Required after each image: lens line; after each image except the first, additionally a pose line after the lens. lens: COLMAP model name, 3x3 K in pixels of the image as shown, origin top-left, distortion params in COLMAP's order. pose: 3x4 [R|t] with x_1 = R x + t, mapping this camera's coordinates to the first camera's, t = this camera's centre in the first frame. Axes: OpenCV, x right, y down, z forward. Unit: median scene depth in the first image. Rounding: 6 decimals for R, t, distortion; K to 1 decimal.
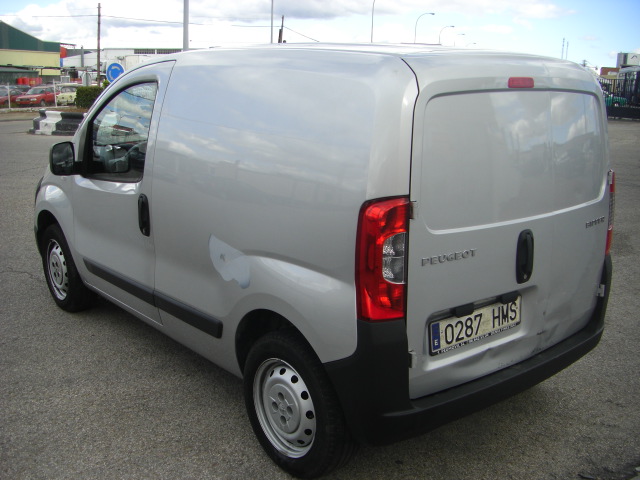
lens RADIAL K [[708.7, 0, 314.5], [0, 708.7, 255.8], [0, 0, 1]] dist [-0.137022, 0.000000]
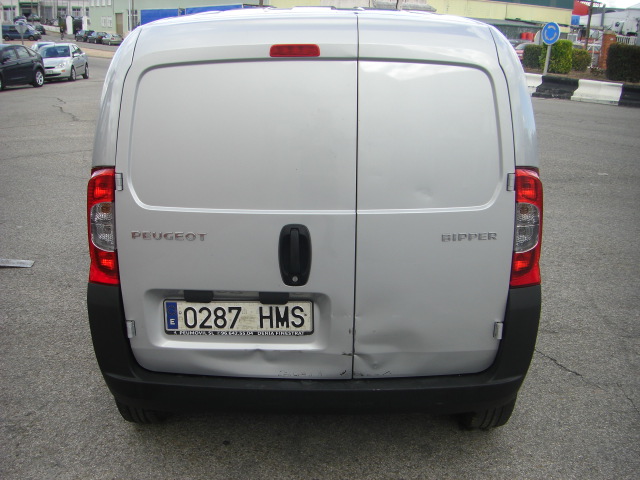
lens RADIAL K [[708.7, 0, 316.5], [0, 708.7, 241.4], [0, 0, 1]] dist [-0.137022, 0.000000]
pose [[0.770811, 0.180170, -0.611056, 0.866263], [-0.155956, 0.983356, 0.093214, -0.103398], [0.617680, 0.023447, 0.786080, 0.345024]]
